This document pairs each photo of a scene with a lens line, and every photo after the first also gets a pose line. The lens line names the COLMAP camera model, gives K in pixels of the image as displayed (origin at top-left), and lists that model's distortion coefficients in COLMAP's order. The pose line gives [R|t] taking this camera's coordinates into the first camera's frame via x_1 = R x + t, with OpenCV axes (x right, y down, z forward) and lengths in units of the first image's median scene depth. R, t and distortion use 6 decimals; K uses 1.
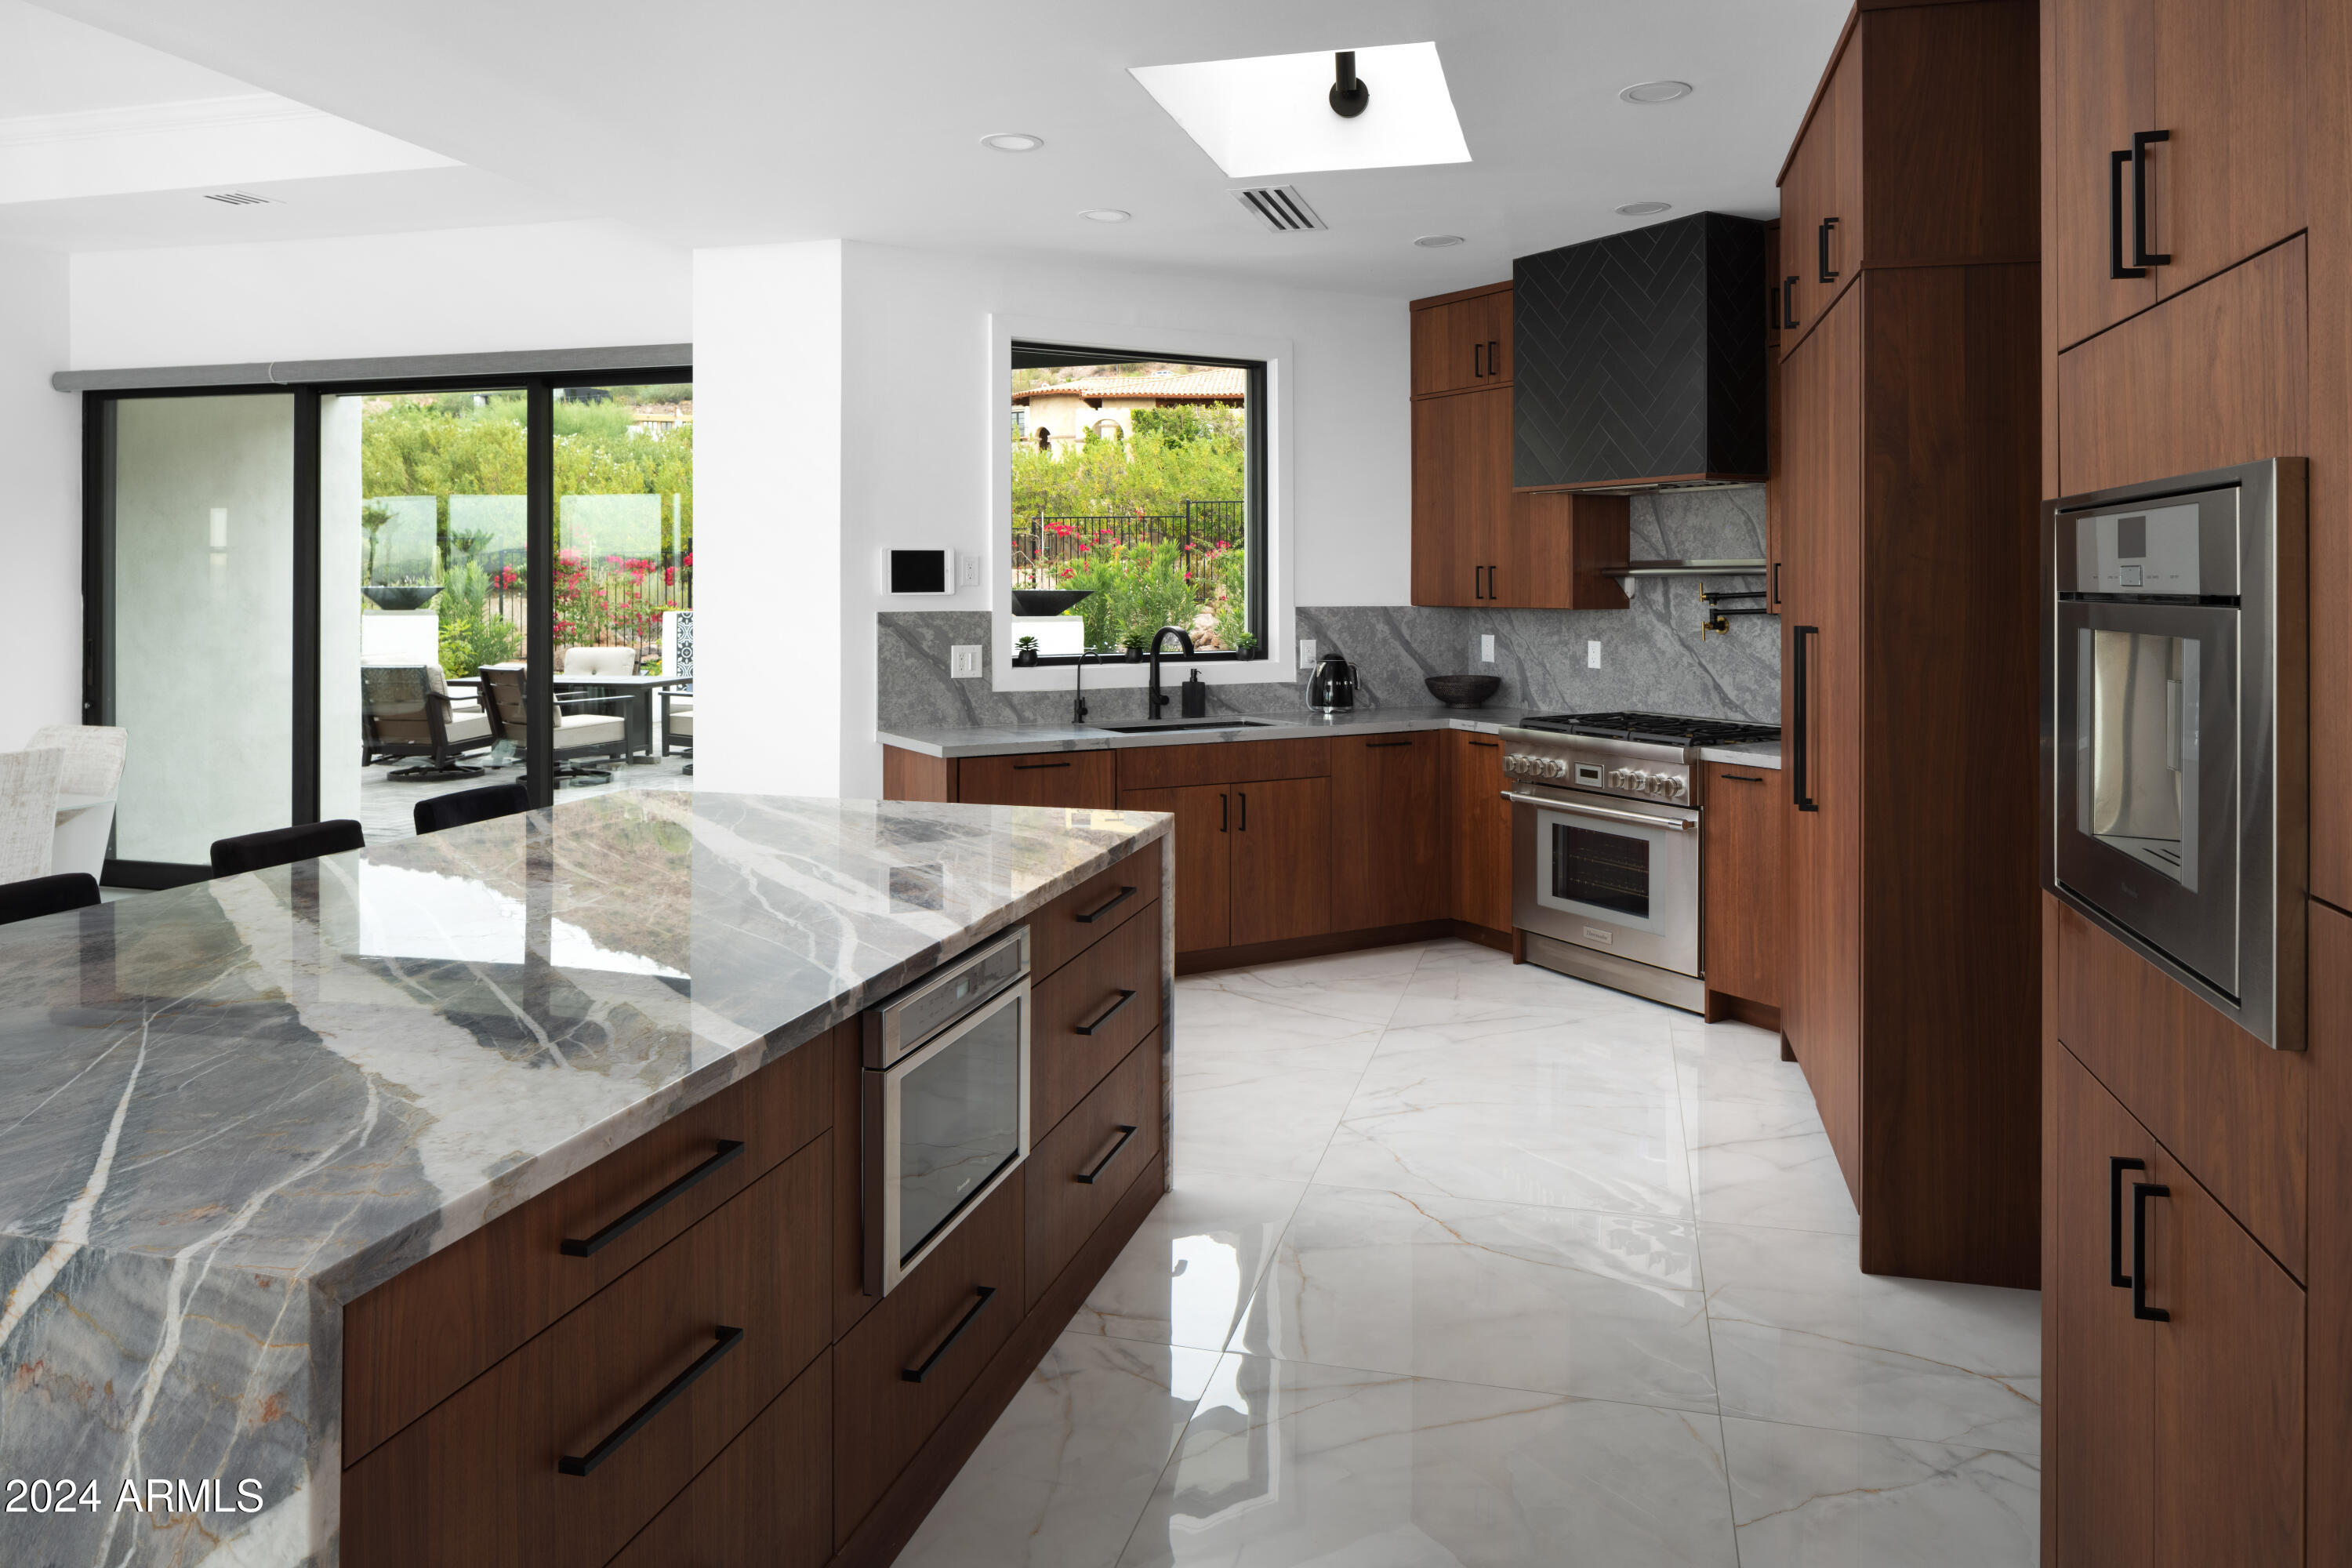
lens RADIAL K [[1623.6, 0, 1188.8], [0, 1623.6, 625.5], [0, 0, 1]] dist [-0.005228, 0.001688]
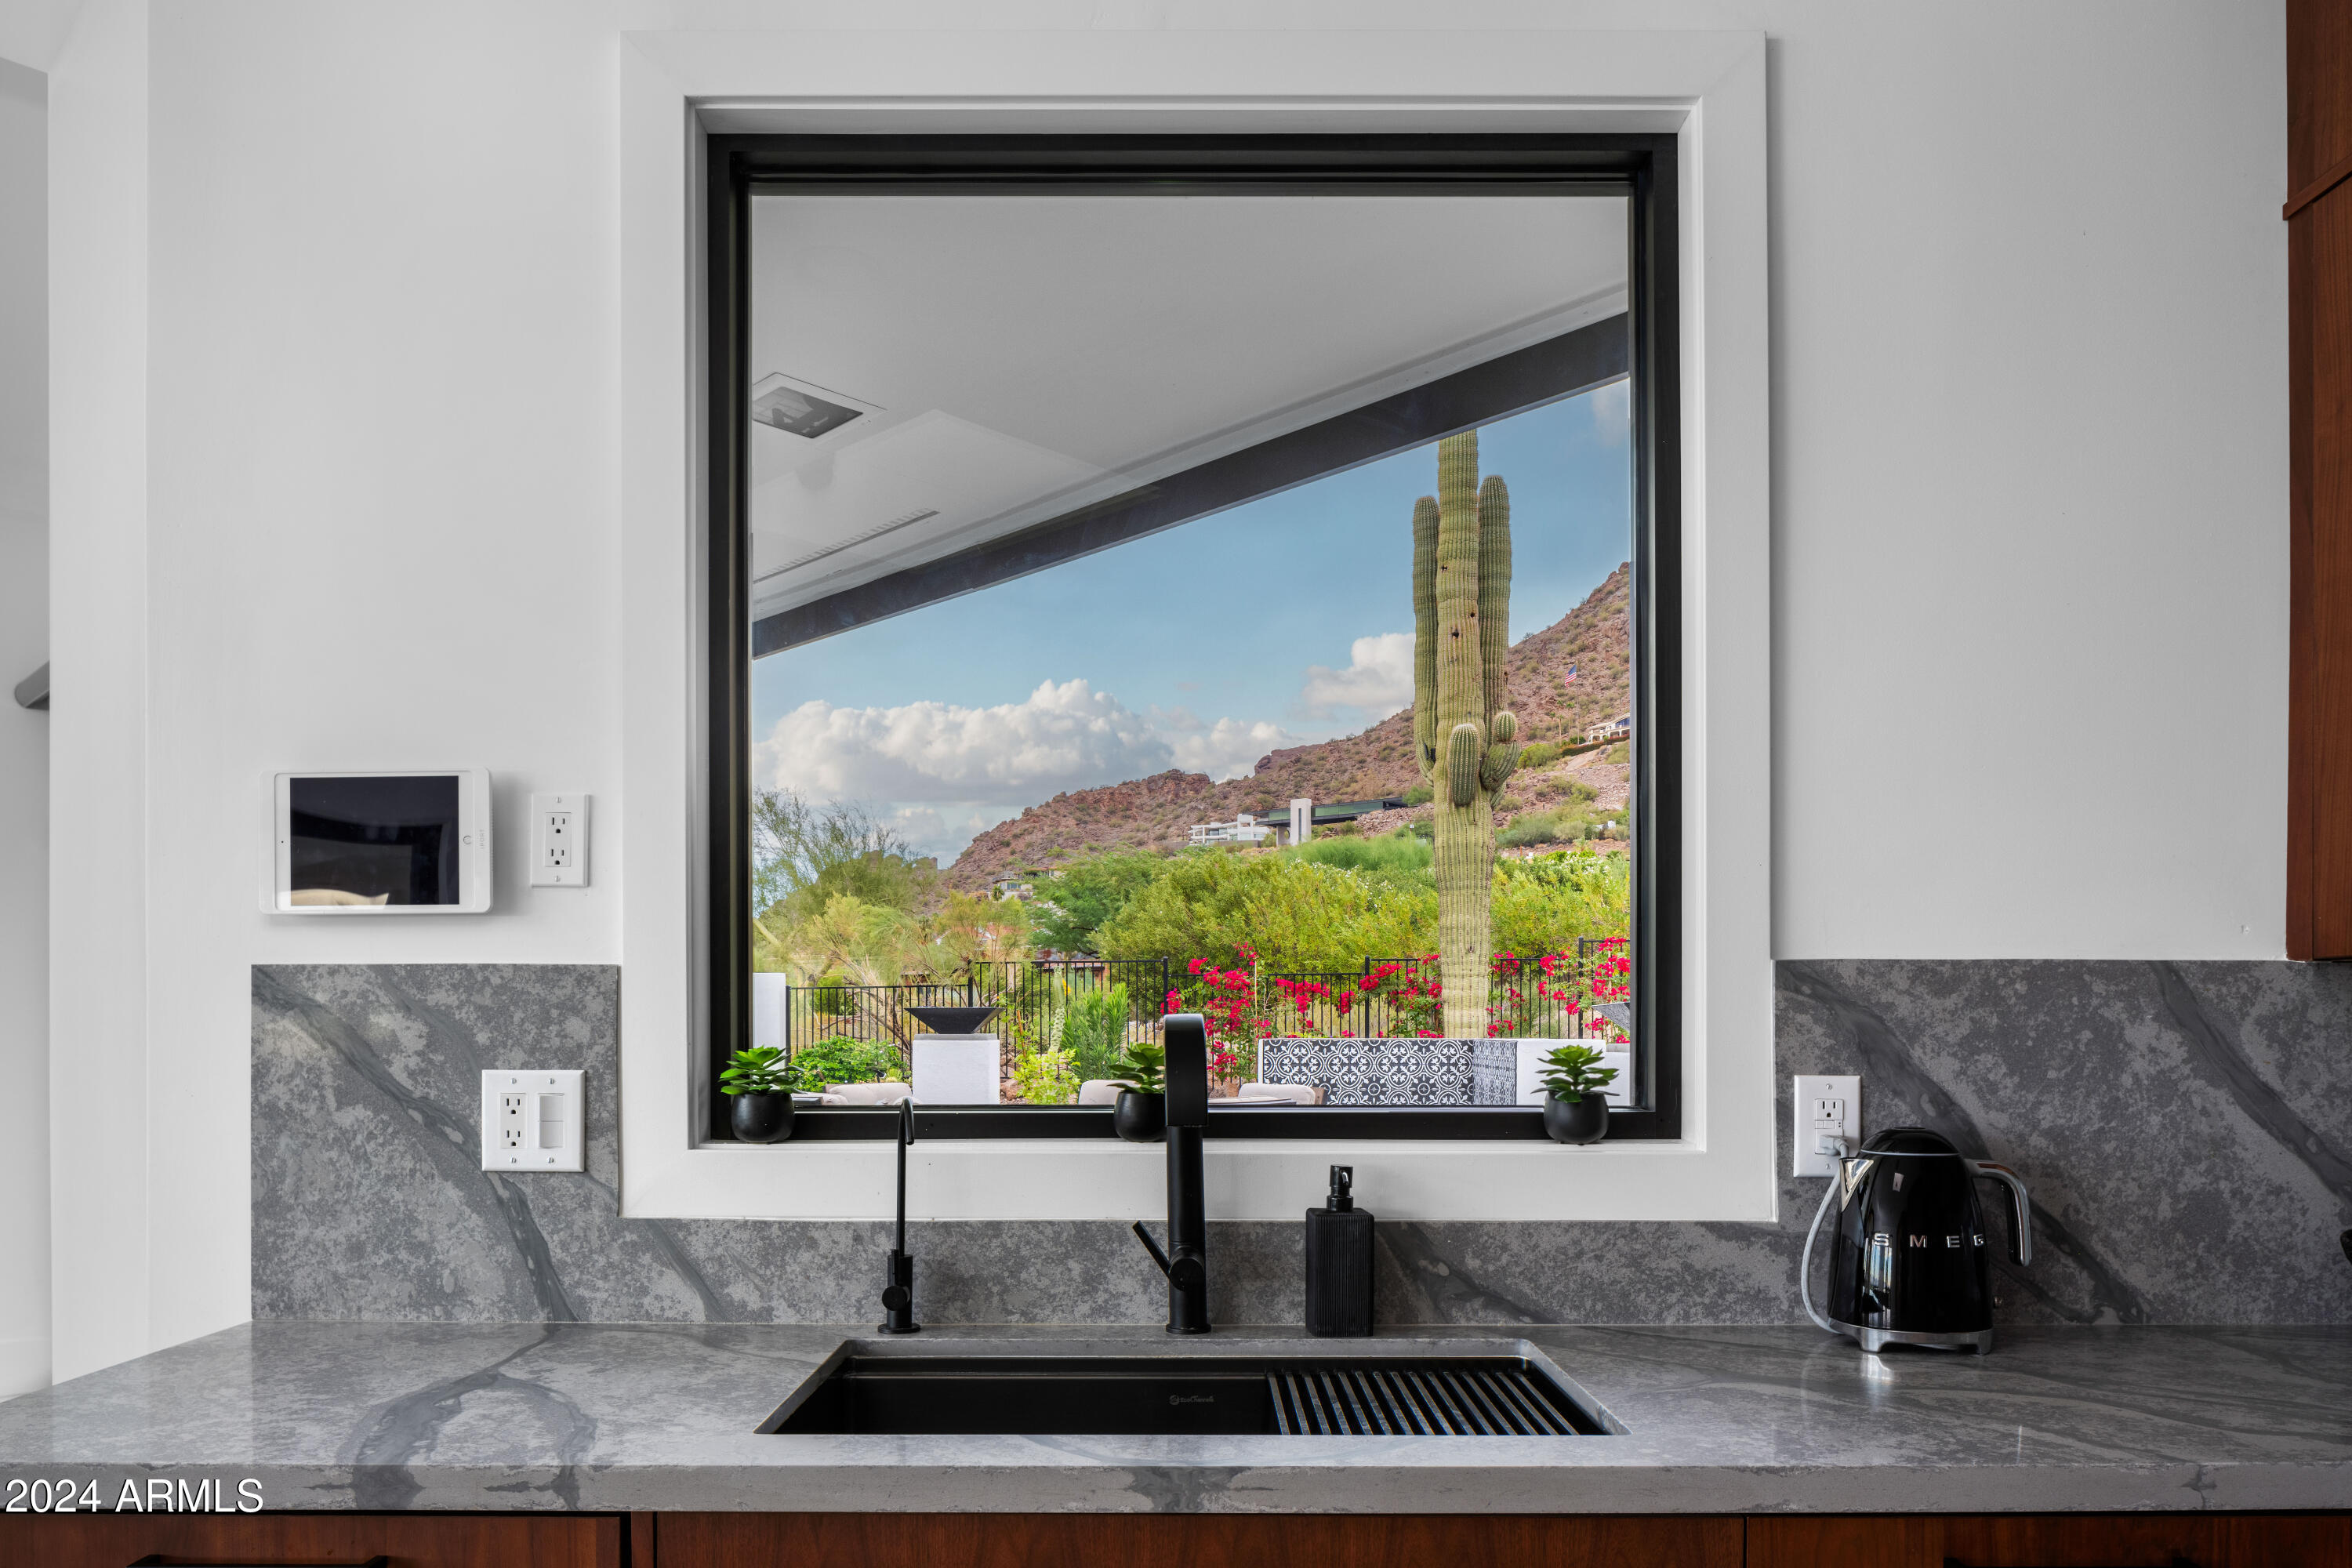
lens RADIAL K [[1549.8, 0, 1173.2], [0, 1549.8, 1022.5], [0, 0, 1]] dist [-0.003030, -0.000816]
pose [[0.857808, -0.001265, -0.513968, 0.123199], [-0.013195, 0.999613, -0.024484, 0.008194], [0.513800, 0.027784, 0.857460, 0.758892]]
